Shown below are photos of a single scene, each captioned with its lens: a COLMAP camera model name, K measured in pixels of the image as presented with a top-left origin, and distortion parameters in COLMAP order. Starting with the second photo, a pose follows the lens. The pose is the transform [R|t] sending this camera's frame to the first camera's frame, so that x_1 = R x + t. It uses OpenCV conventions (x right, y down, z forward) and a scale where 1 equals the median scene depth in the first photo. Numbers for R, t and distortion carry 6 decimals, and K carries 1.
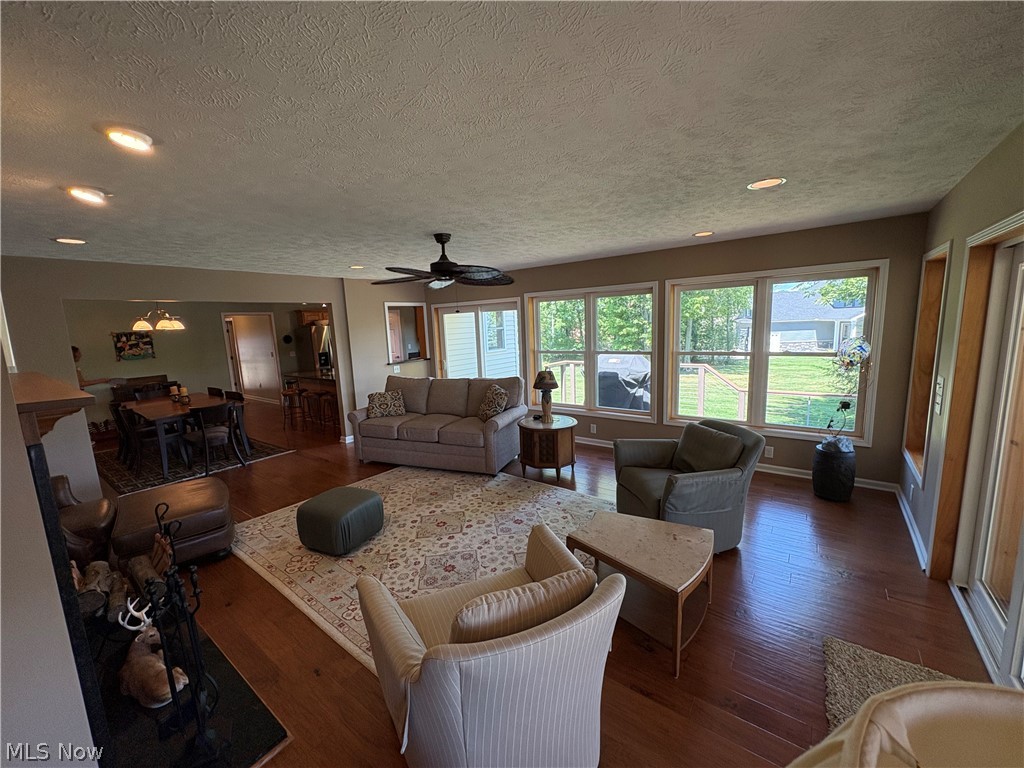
lens RADIAL K [[407.3, 0, 513.4], [0, 407.3, 385.8], [0, 0, 1]] dist [-0.002685, 0.000504]
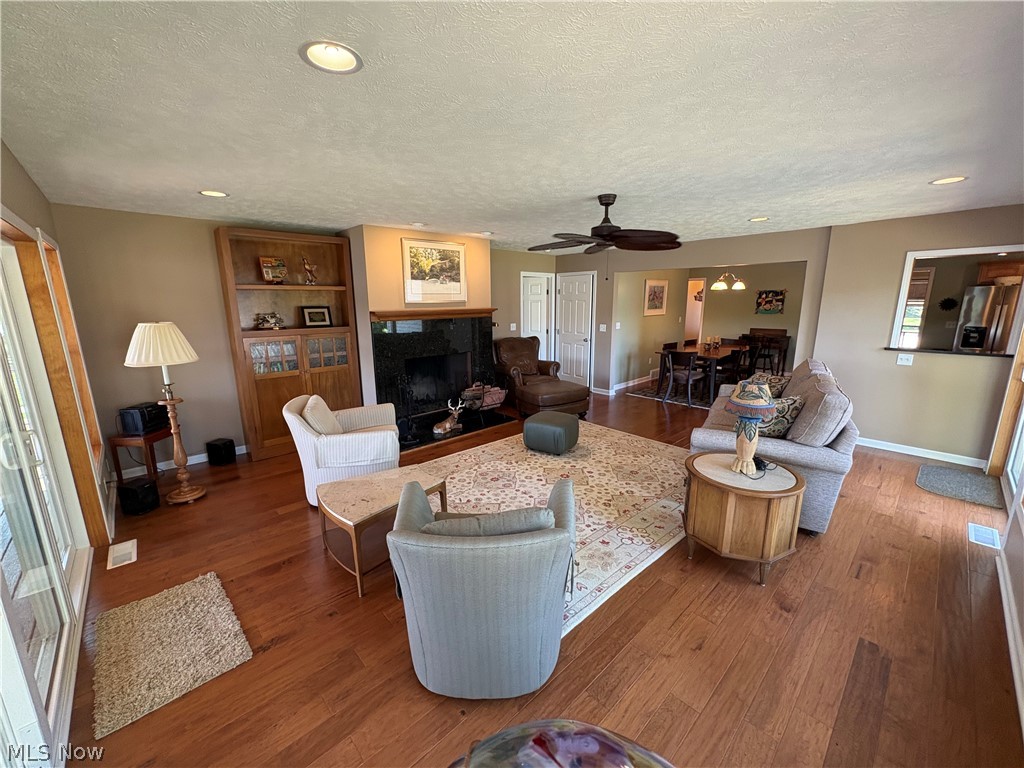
lens RADIAL K [[407.3, 0, 513.4], [0, 407.3, 384.1], [0, 0, 1]] dist [-0.002685, 0.000504]
pose [[-0.168364, 0.242776, -0.955360, 0.797517], [-0.137302, 0.953972, 0.266620, -0.165487], [0.976116, 0.176062, -0.127281, 0.906224]]
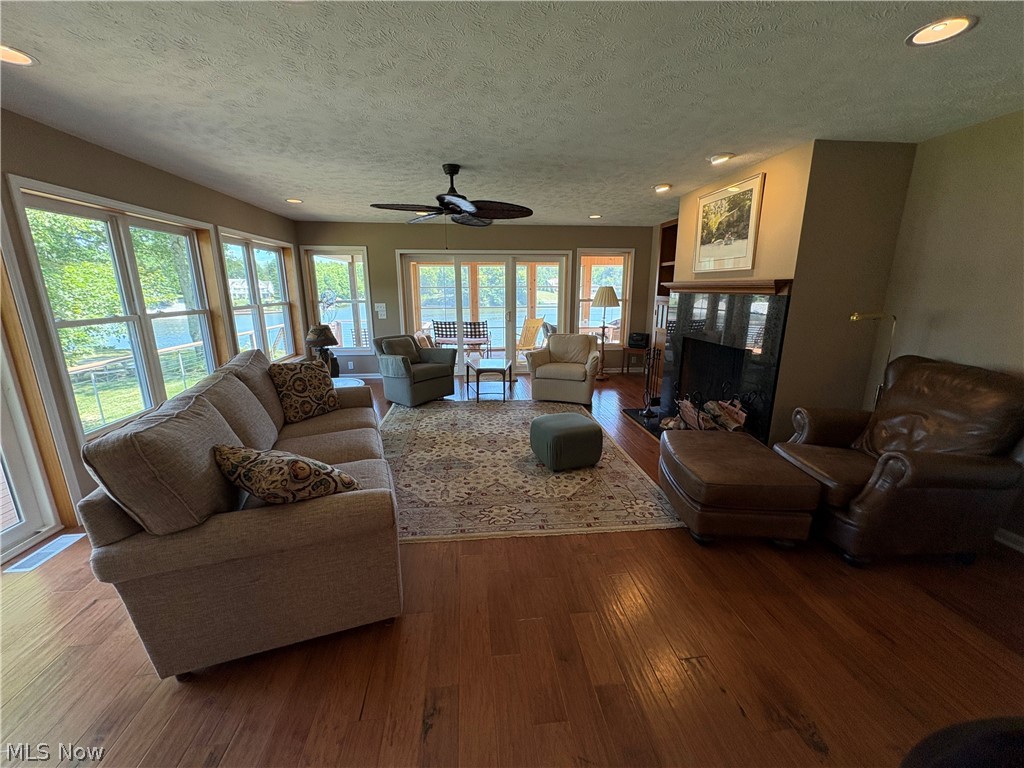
lens RADIAL K [[407.3, 0, 510.0], [0, 407.3, 385.7], [0, 0, 1]] dist [-0.002685, 0.000504]
pose [[-0.686118, -0.130656, 0.715661, -0.952512], [0.139031, 0.942059, 0.305280, -0.142095], [-0.714082, 0.308957, -0.628198, 1.541968]]
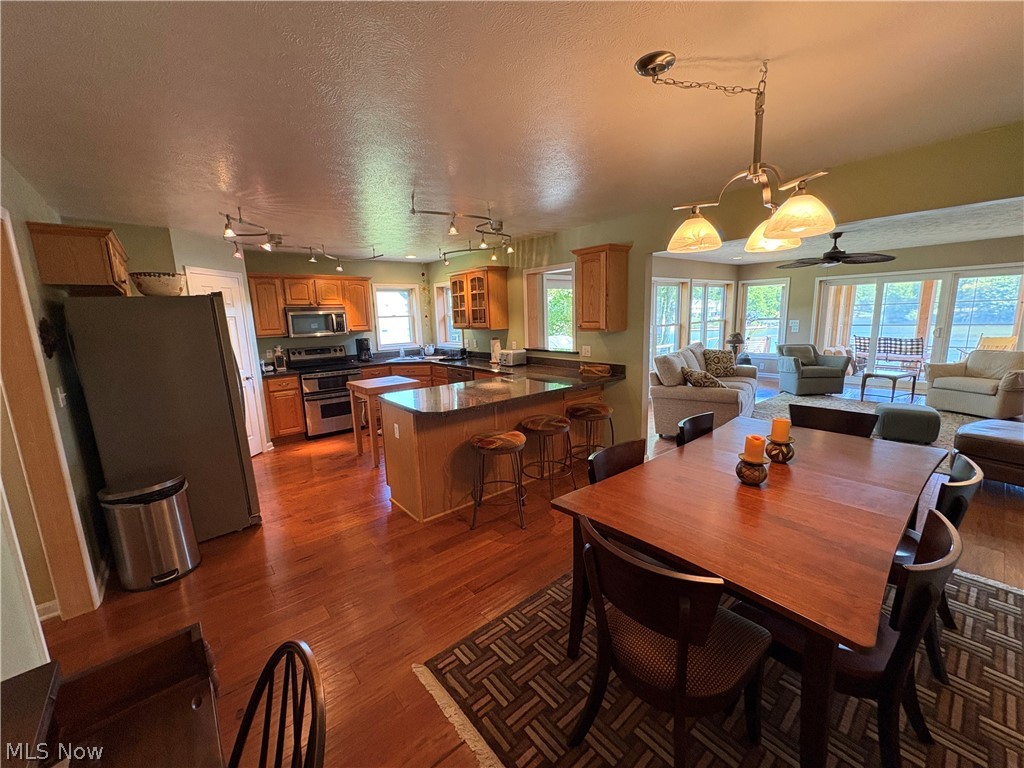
lens RADIAL K [[407.3, 0, 511.6], [0, 407.3, 386.0], [0, 0, 1]] dist [-0.002685, 0.000504]
pose [[0.225365, -0.139903, 0.964177, -1.995100], [0.170984, 0.979956, 0.102227, -0.161502], [-0.959153, 0.141821, 0.244769, 1.764994]]
